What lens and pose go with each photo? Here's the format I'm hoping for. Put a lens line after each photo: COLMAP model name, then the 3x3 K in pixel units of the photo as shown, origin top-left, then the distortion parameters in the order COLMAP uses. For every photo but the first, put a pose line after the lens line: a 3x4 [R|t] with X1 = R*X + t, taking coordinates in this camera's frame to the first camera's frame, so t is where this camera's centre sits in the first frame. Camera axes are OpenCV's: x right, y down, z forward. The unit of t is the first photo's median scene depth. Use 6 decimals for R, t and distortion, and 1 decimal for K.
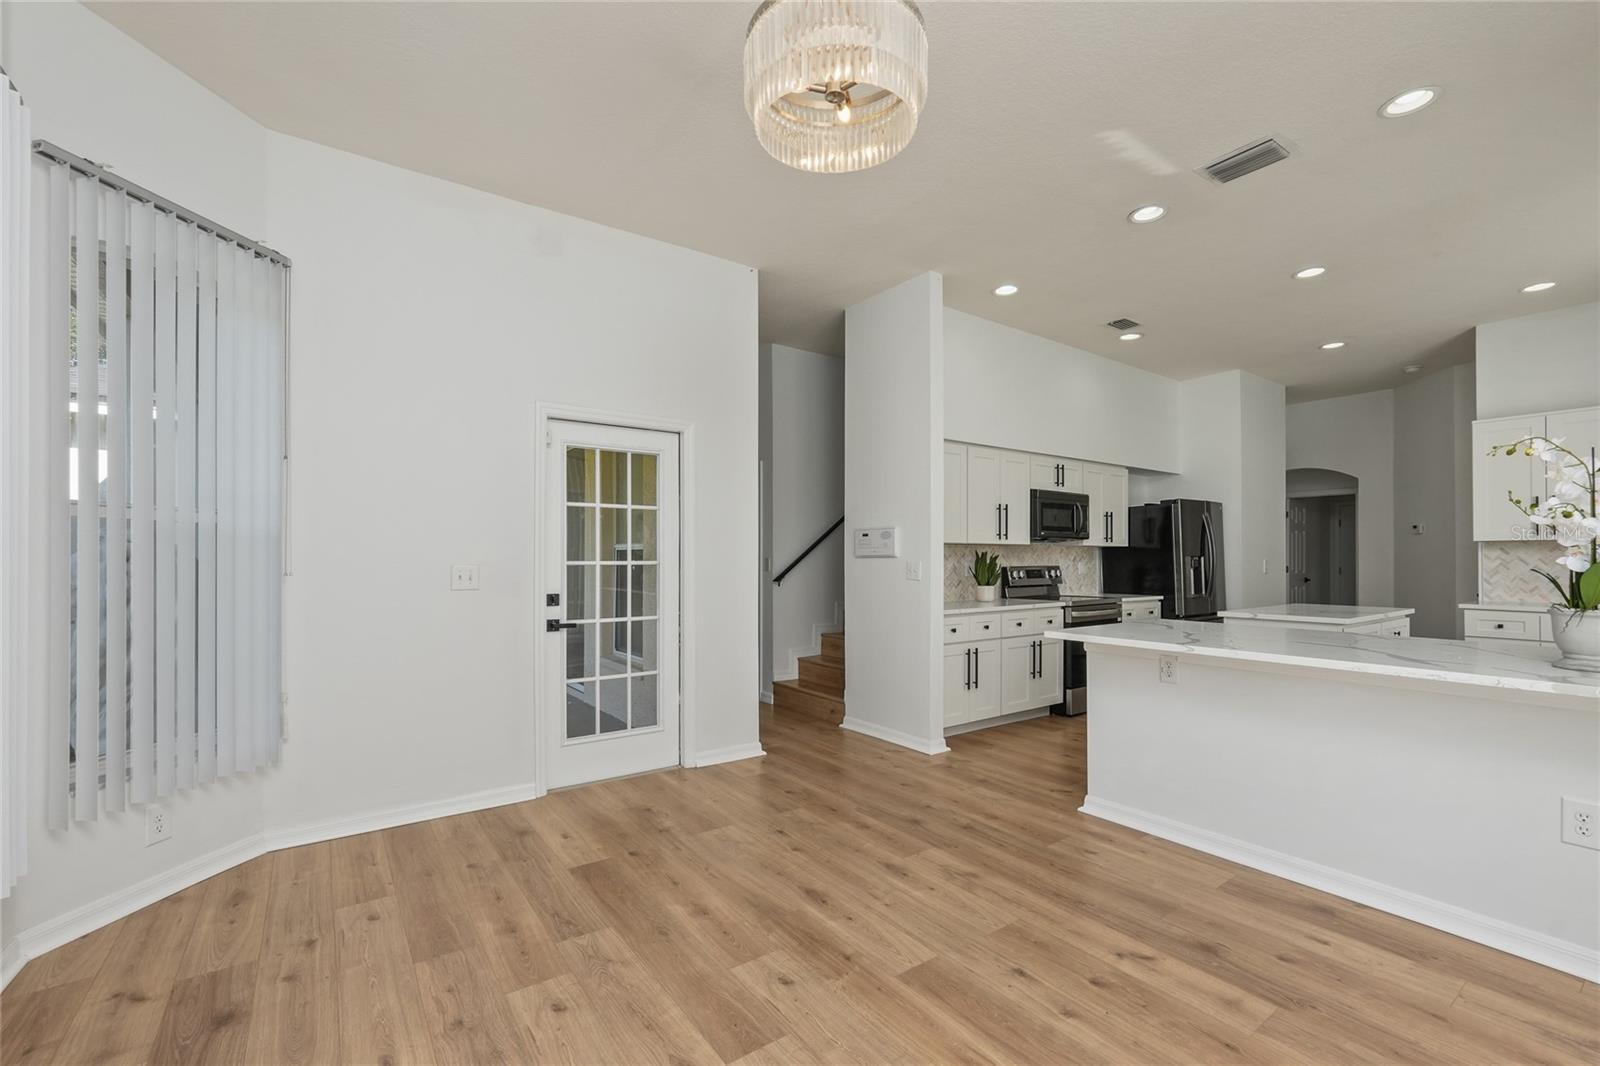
lens RADIAL K [[672.3, 0, 799.5], [0, 672.3, 554.6], [0, 0, 1]] dist [-0.010708, 0.003734]
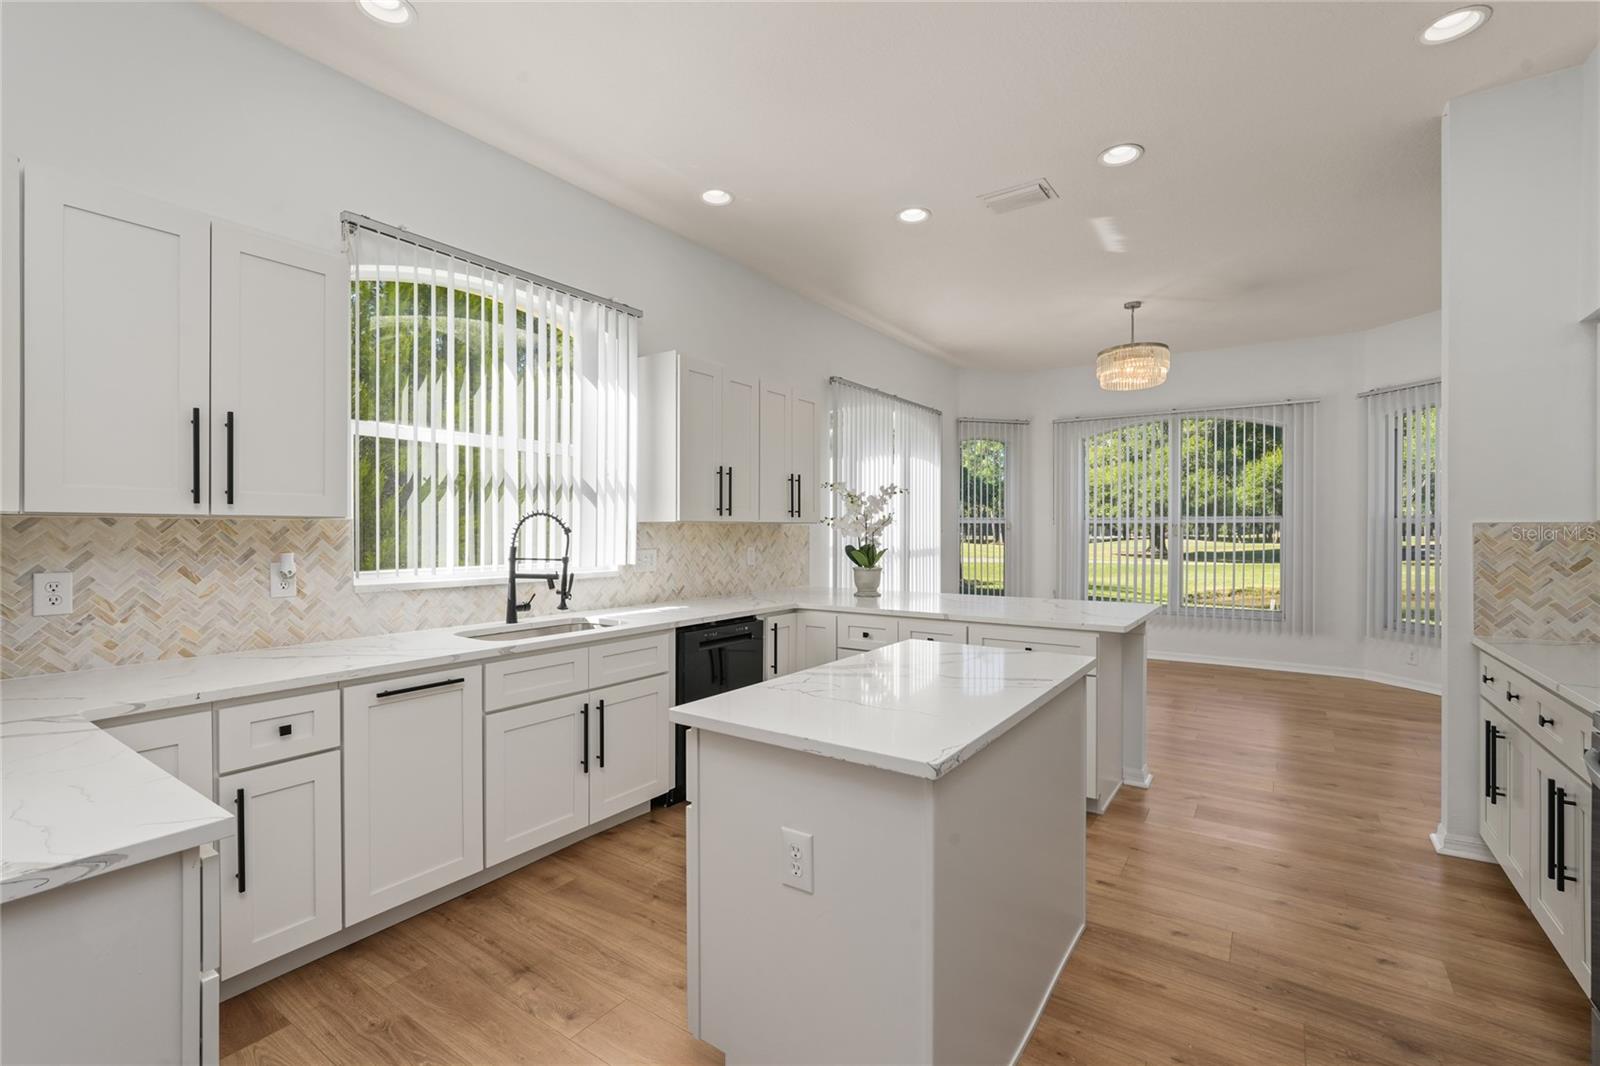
lens RADIAL K [[704.4, 0, 798.3], [0, 704.4, 530.6], [0, 0, 1]] dist [-0.010726, 0.004405]
pose [[-0.940330, 0.000253, -0.340263, 0.988641], [0.001086, 0.999997, -0.002259, -0.011501], [0.340262, -0.002493, -0.940327, 1.378358]]
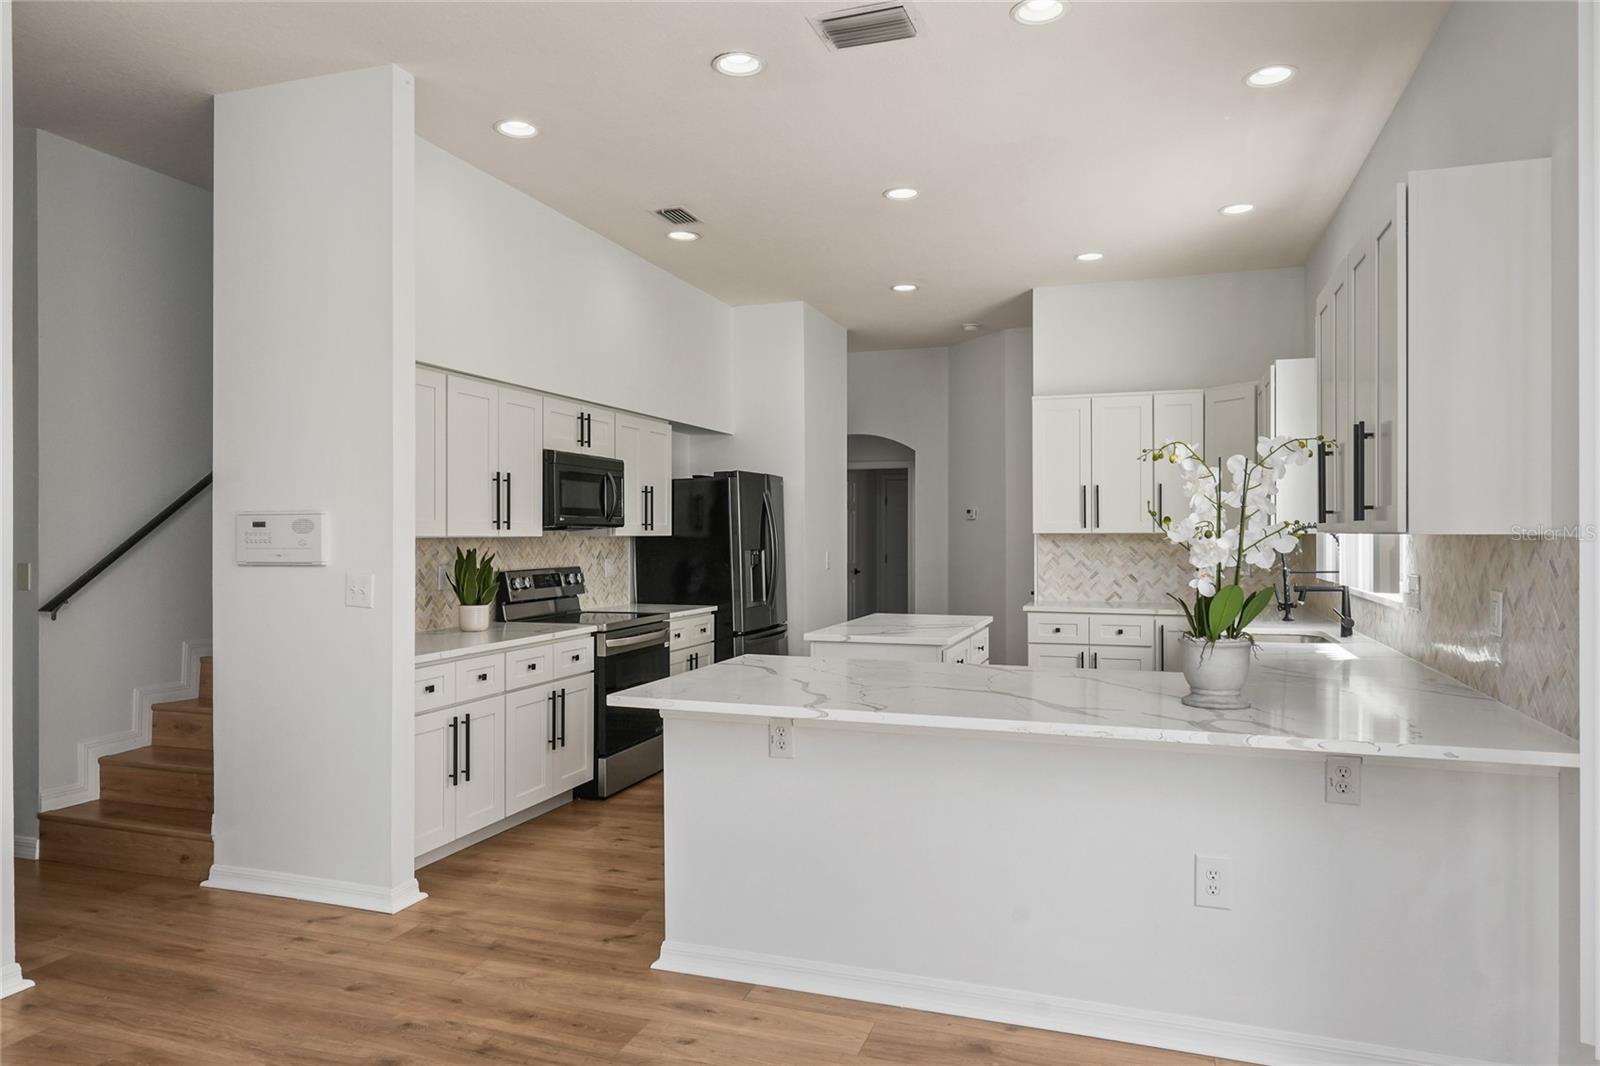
lens RADIAL K [[1022.1, 0, 787.9], [0, 1022.1, 529.8], [0, 0, 1]] dist [0.000346, 0.004857]
pose [[0.818452, 0.000160, 0.574575, -0.028283], [-0.000789, 0.999999, 0.000846, -0.027589], [-0.574575, -0.001146, 0.818451, 0.091757]]
